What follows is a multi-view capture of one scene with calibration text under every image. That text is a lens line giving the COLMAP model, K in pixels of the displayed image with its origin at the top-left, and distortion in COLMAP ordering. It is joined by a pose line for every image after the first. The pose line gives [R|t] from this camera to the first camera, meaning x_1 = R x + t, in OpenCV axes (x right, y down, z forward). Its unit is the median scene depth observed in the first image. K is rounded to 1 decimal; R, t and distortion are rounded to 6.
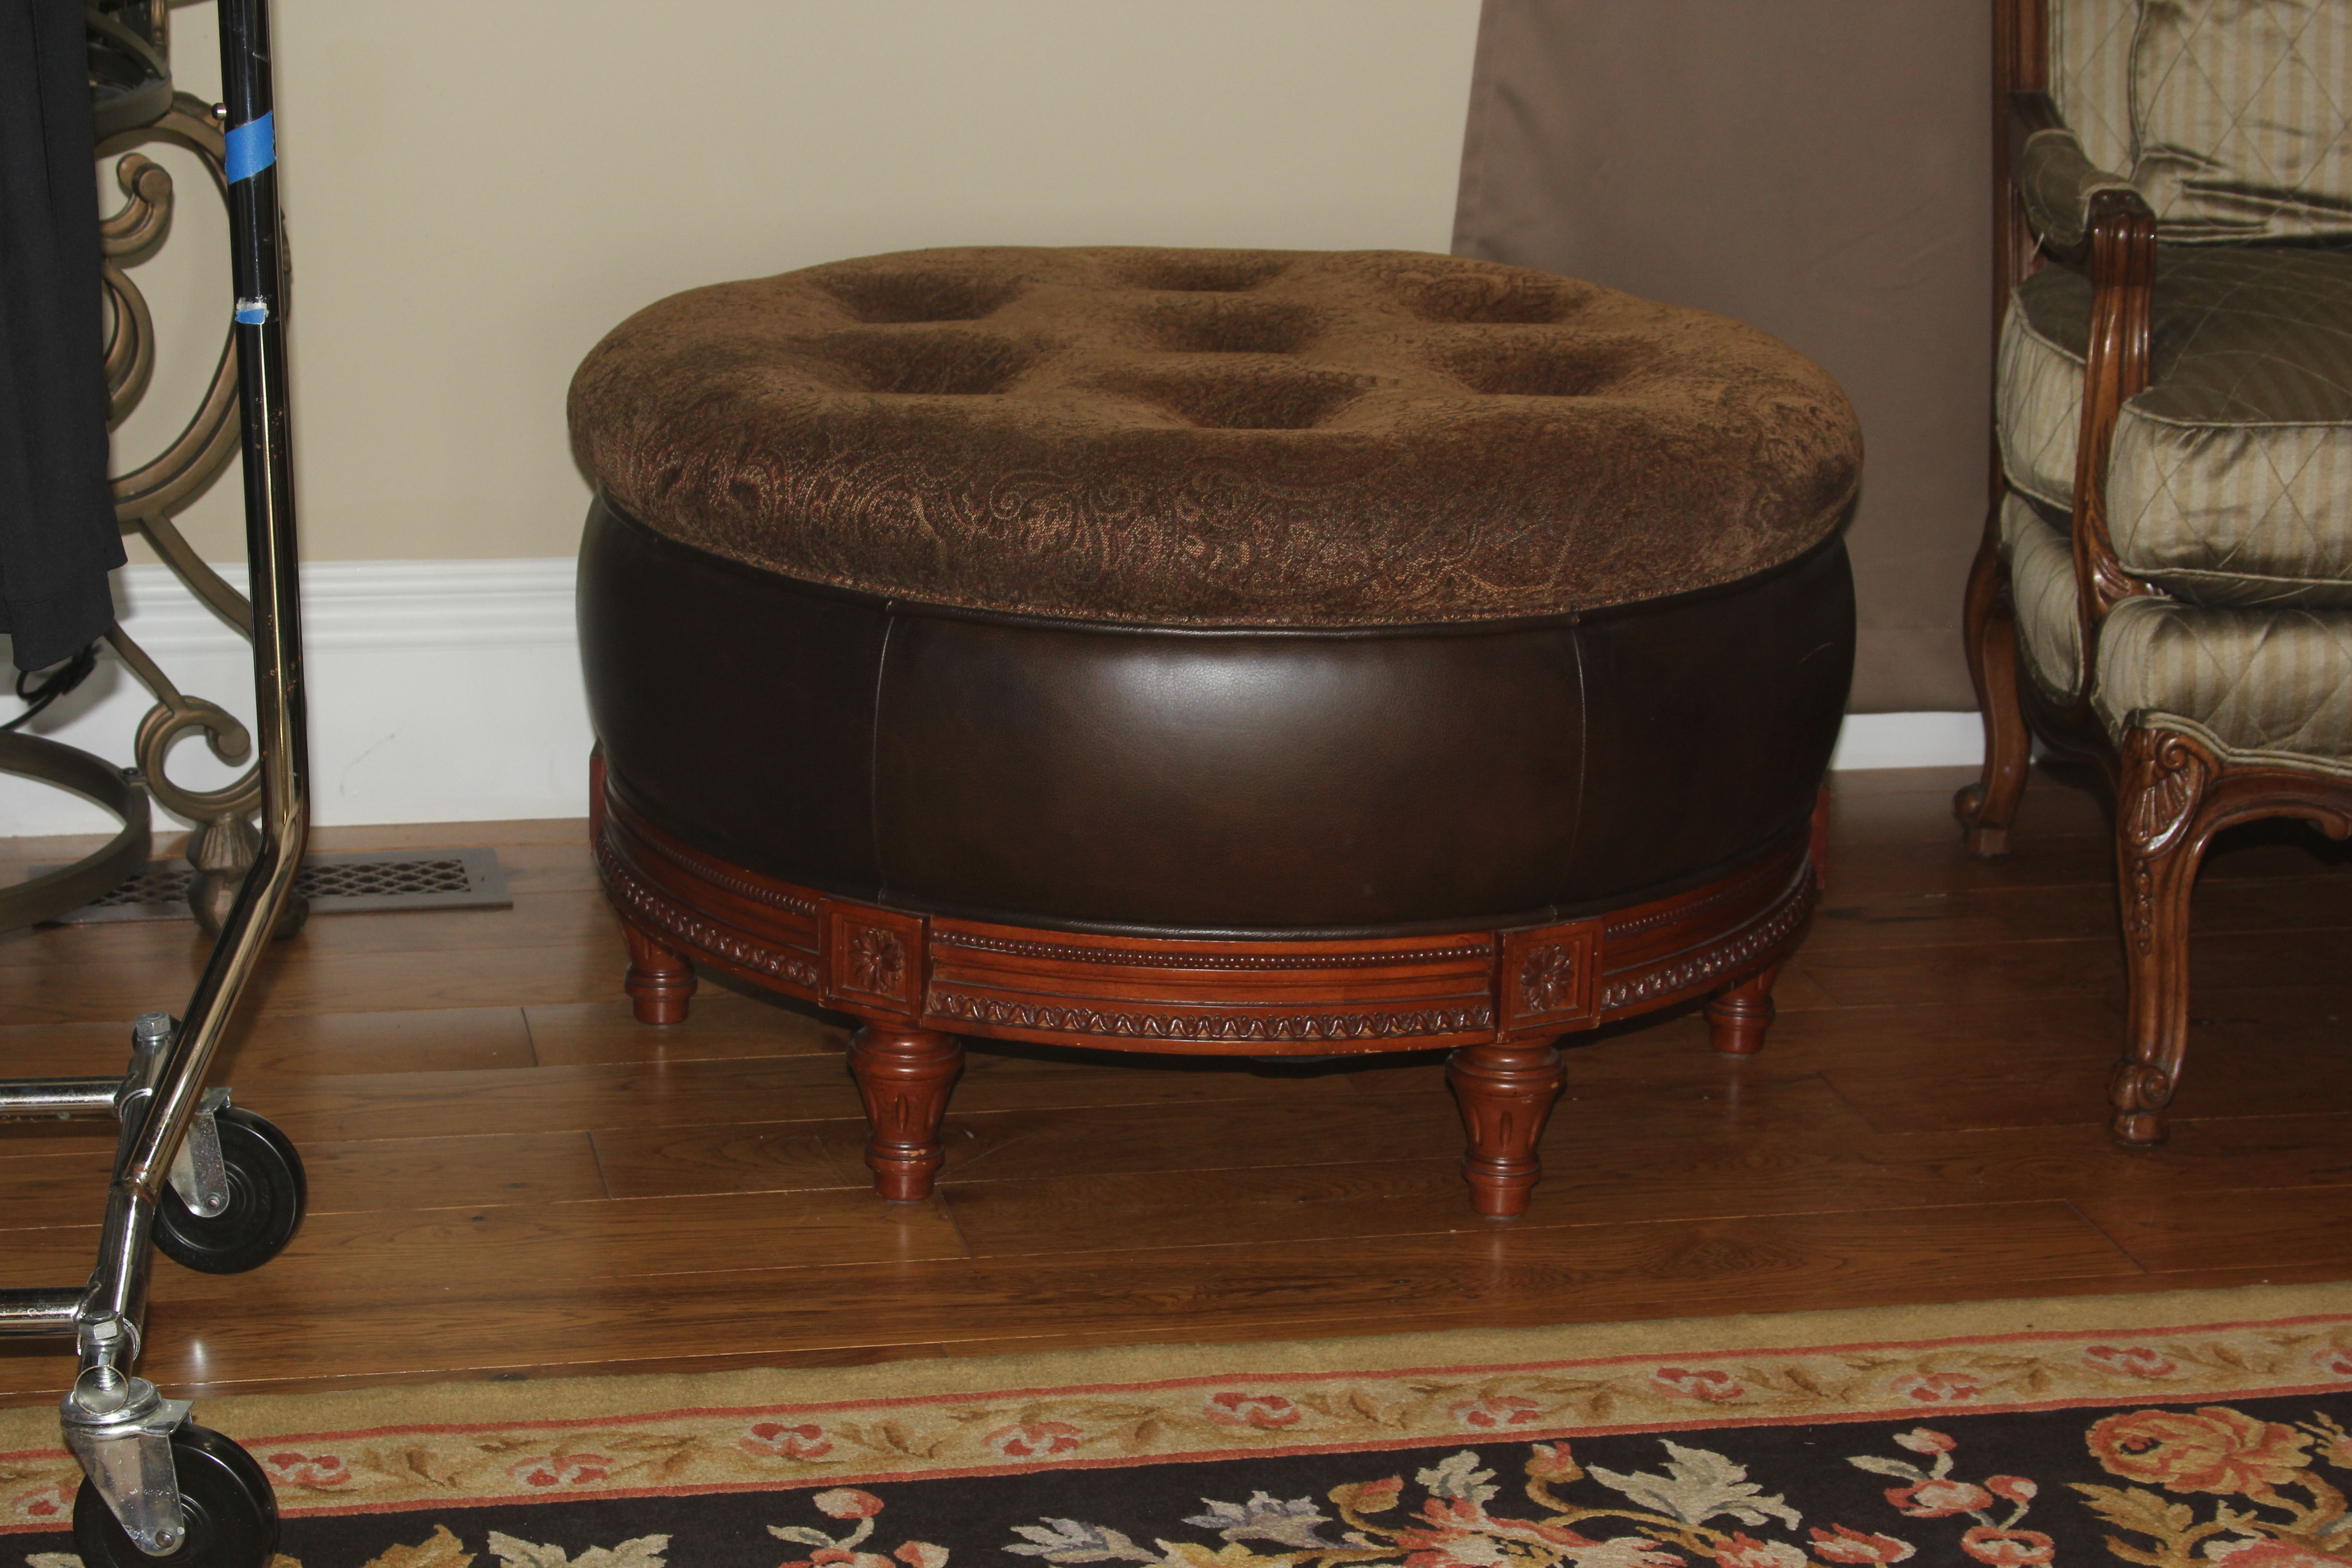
lens RADIAL K [[6234.1, 0, 1176.0], [0, 6234.1, 784.0], [0, 0, 1]] dist [-0.010297, 0.015949]
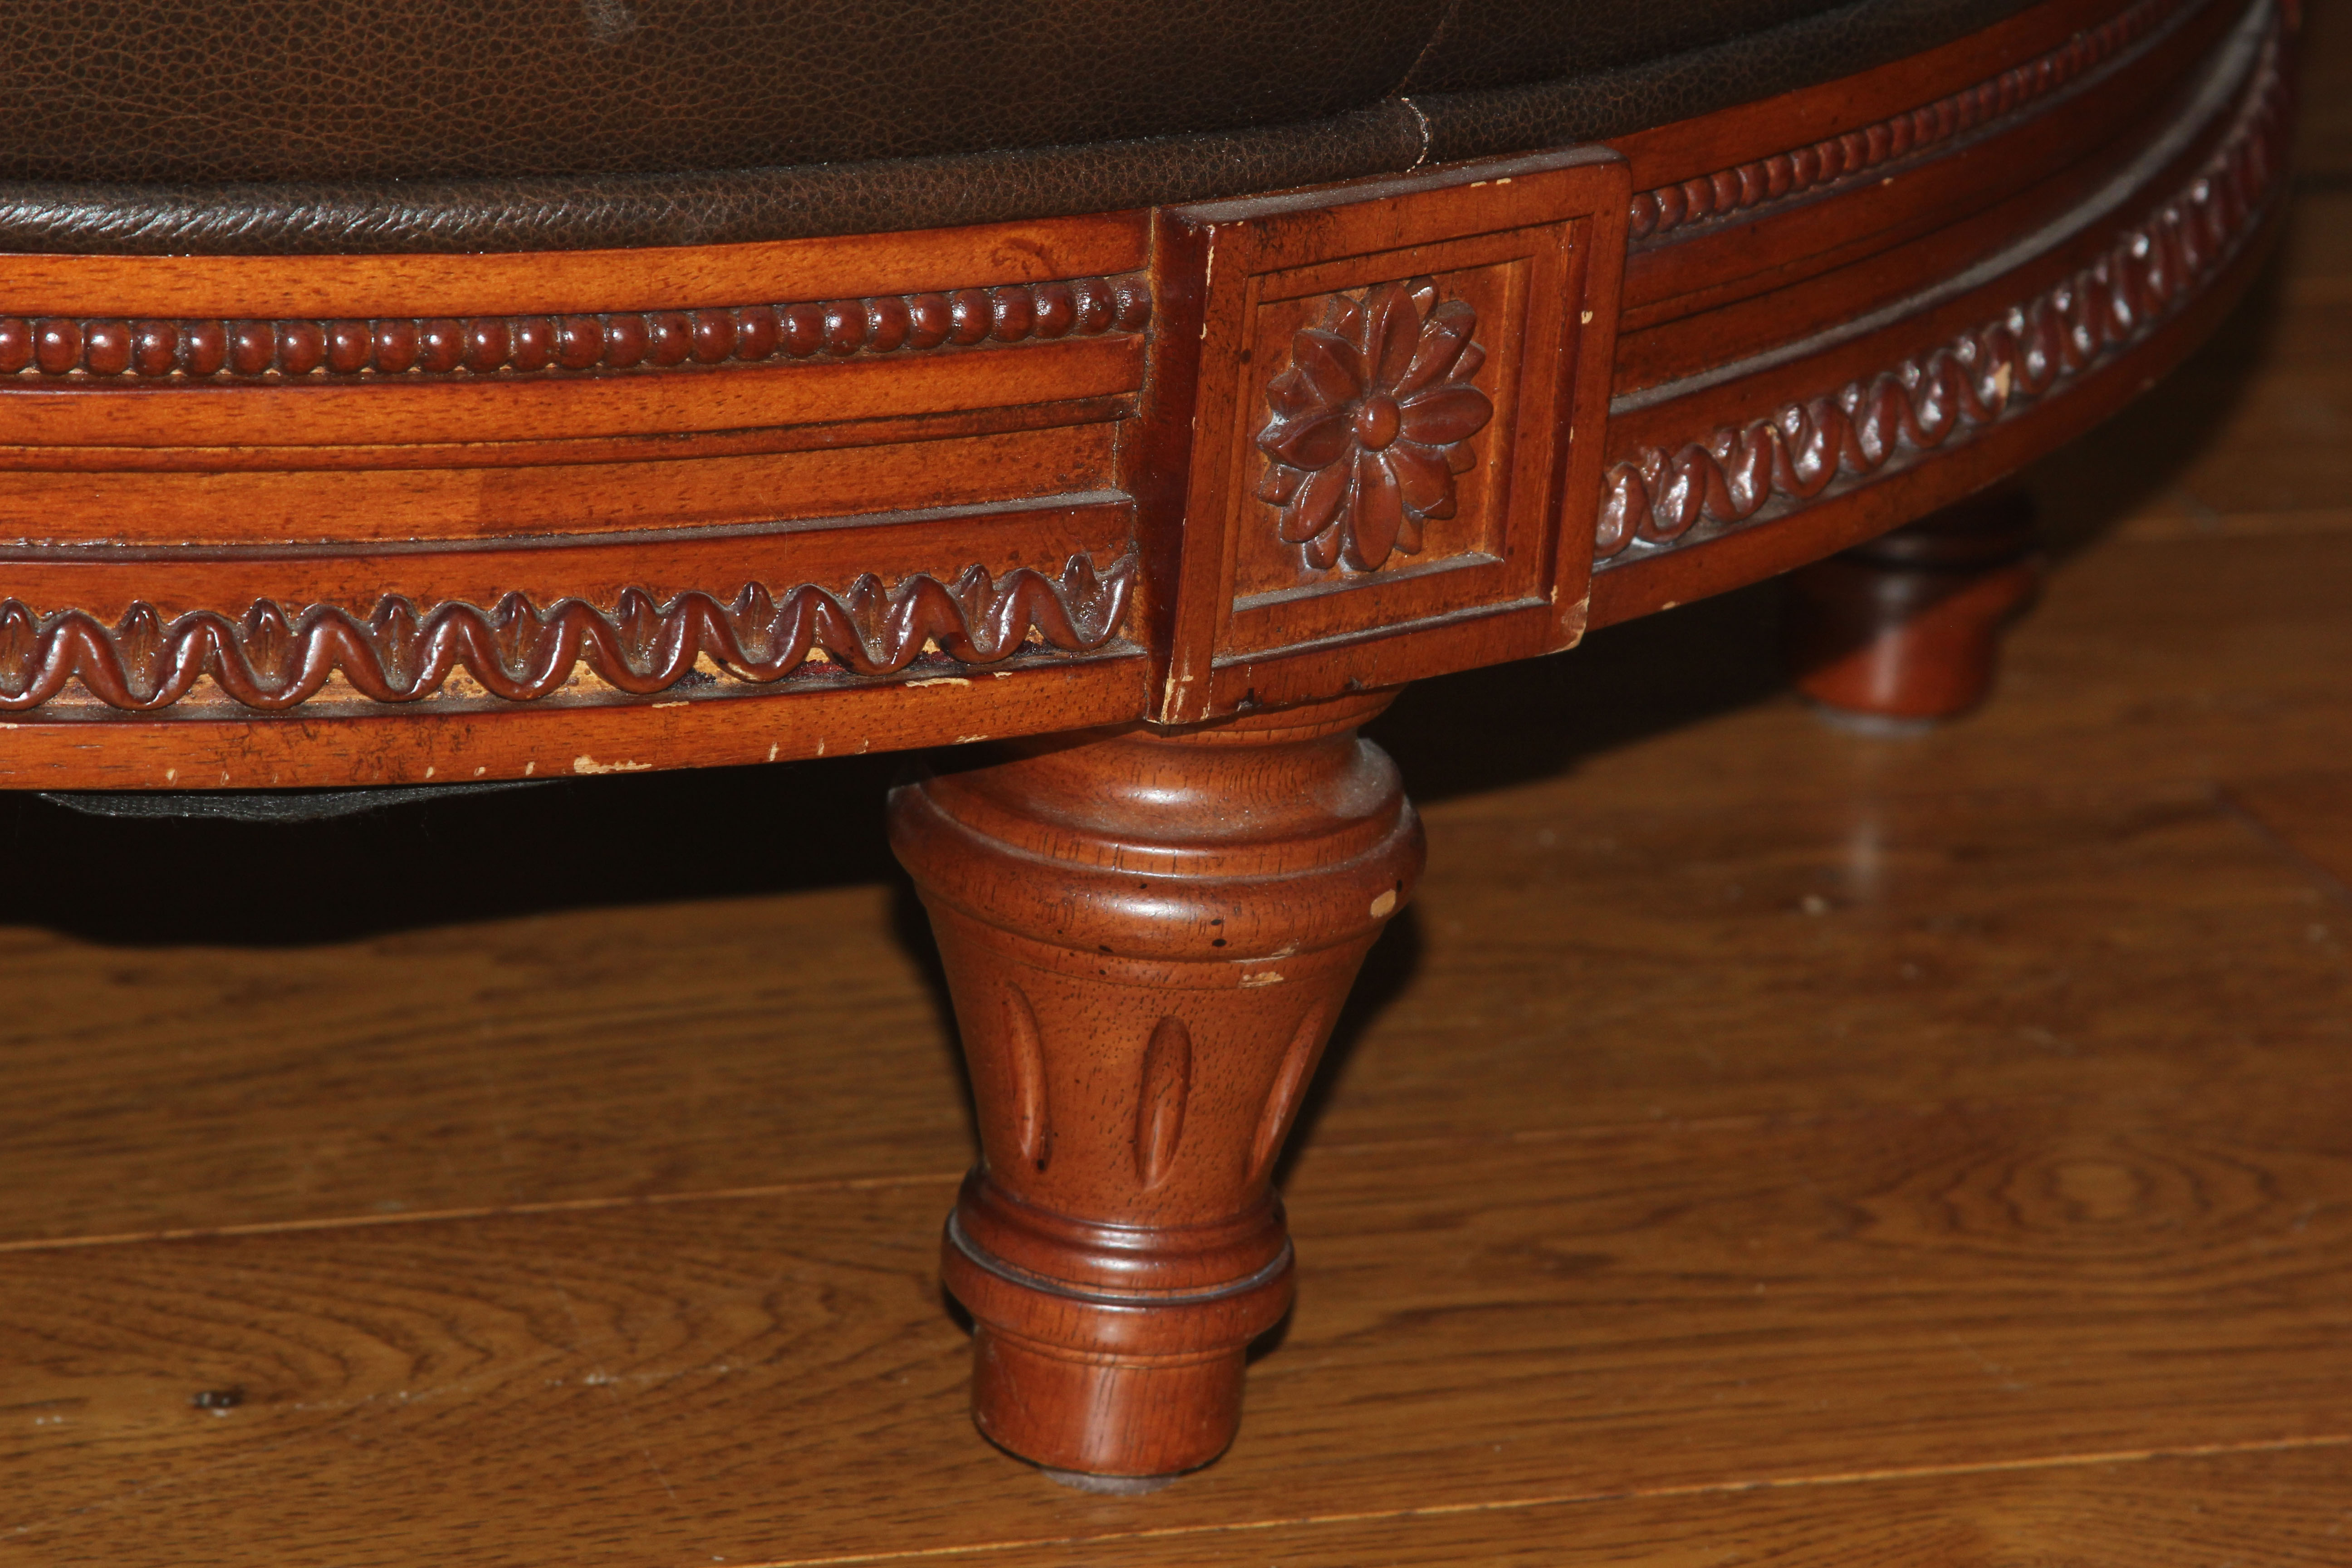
lens RADIAL K [[14140.4, 0, 1176.0], [0, 14140.4, 784.0], [0, 0, 1]] dist [1.574321, -3.865847]
pose [[0.992767, -0.002566, 0.120031, -0.008810], [-0.004499, 0.998274, 0.058551, 0.015978], [-0.119974, -0.058667, 0.991042, 0.559015]]
